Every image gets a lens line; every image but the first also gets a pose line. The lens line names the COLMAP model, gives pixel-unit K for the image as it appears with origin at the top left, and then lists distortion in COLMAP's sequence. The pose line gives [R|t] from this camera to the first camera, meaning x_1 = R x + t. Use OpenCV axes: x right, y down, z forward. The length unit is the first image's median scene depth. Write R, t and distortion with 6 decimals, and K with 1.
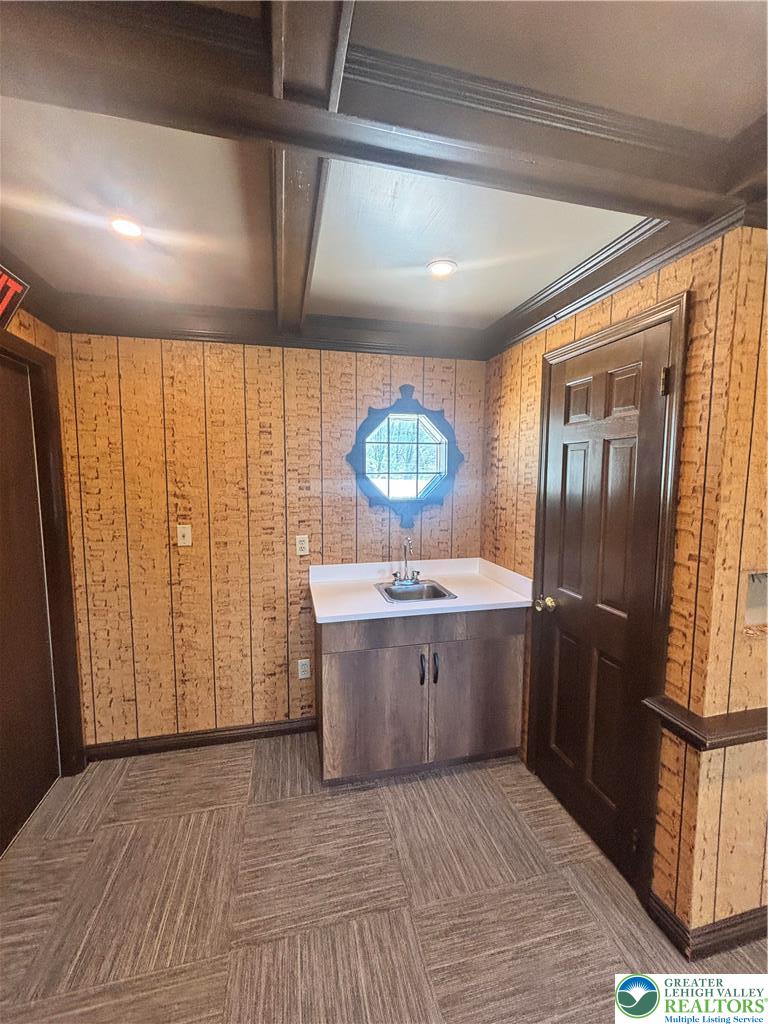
lens RADIAL K [[412.8, 0, 383.7], [0, 412.8, 509.4], [0, 0, 1]] dist [-0.002488, 0.001265]
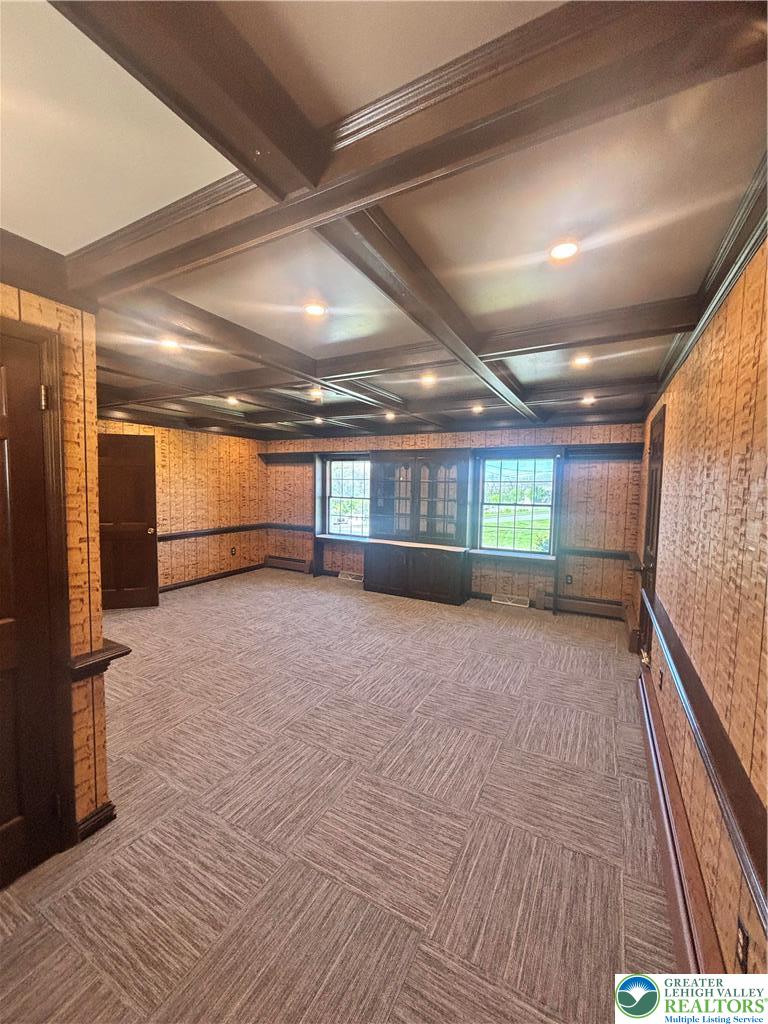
lens RADIAL K [[412.8, 0, 386.6], [0, 412.8, 511.3], [0, 0, 1]] dist [-0.002488, 0.001265]
pose [[-0.748279, -0.058743, 0.660778, -0.478012], [0.038307, 0.990583, 0.131442, -0.062905], [-0.662277, 0.123668, -0.738982, 0.729350]]
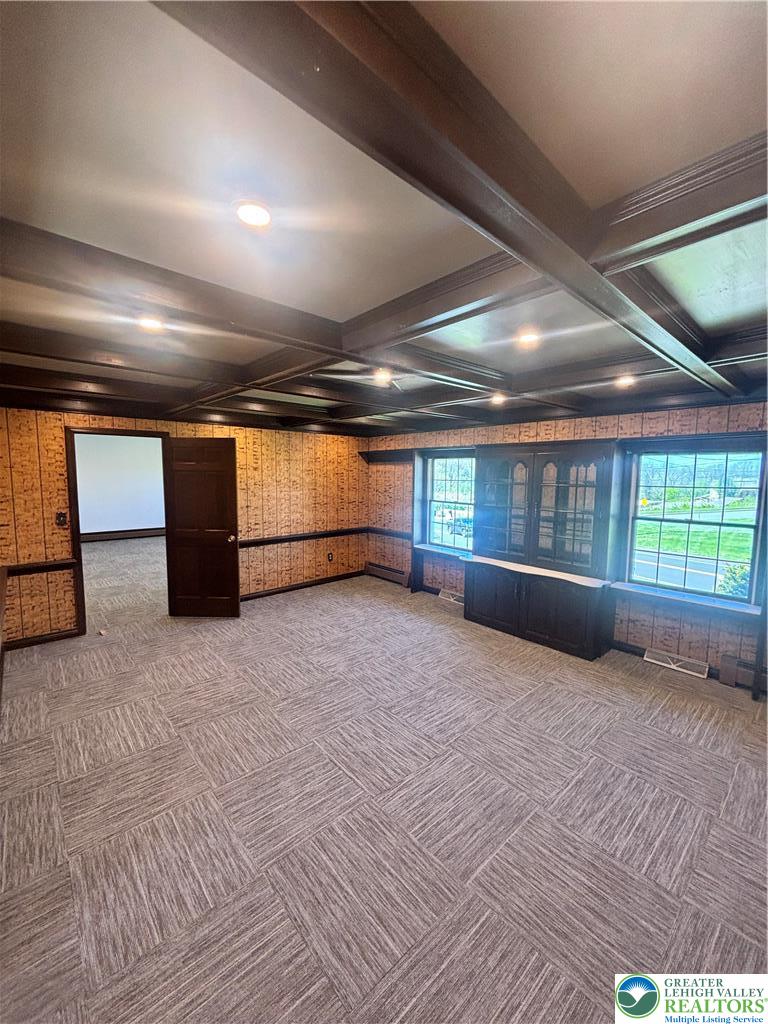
lens RADIAL K [[412.8, 0, 385.4], [0, 412.8, 511.1], [0, 0, 1]] dist [-0.002488, 0.001265]
pose [[-0.480320, -0.089017, 0.872565, -0.289136], [0.064089, 0.988615, 0.136136, -0.089204], [-0.874749, 0.121311, -0.469146, 0.261941]]
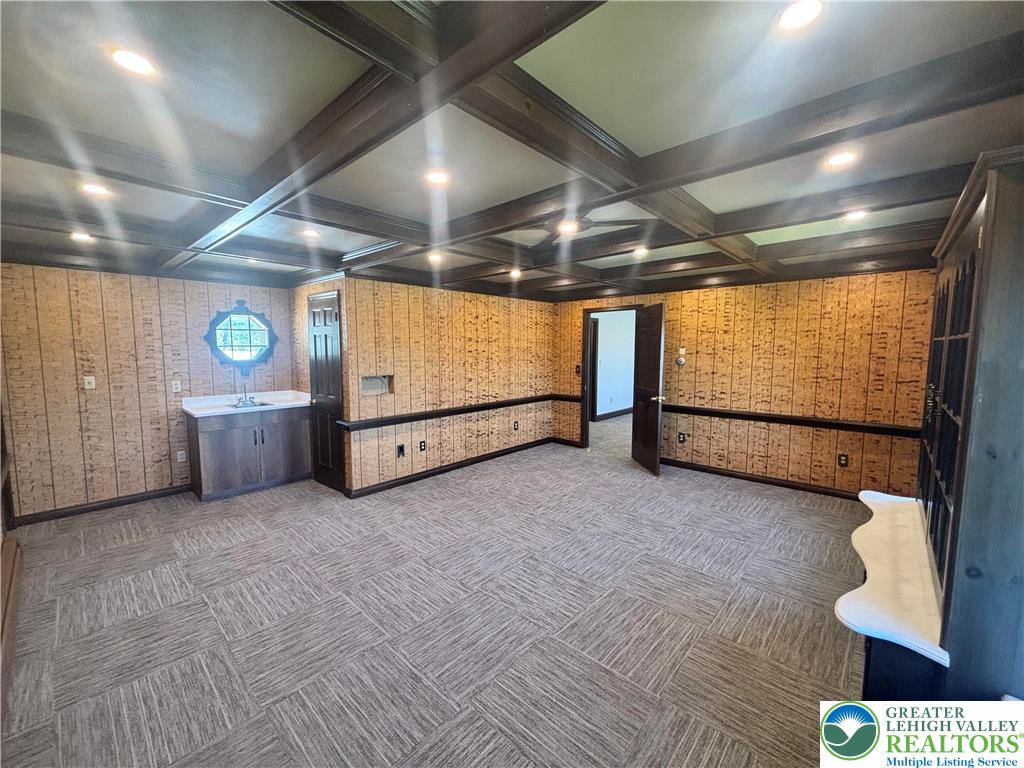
lens RADIAL K [[412.8, 0, 508.7], [0, 412.8, 382.4], [0, 0, 1]] dist [-0.002488, 0.001265]
pose [[0.829964, -0.048933, 0.555667, 0.006703], [0.047522, 0.998726, 0.016969, 0.109523], [-0.555789, 0.012323, 0.831232, -1.315442]]
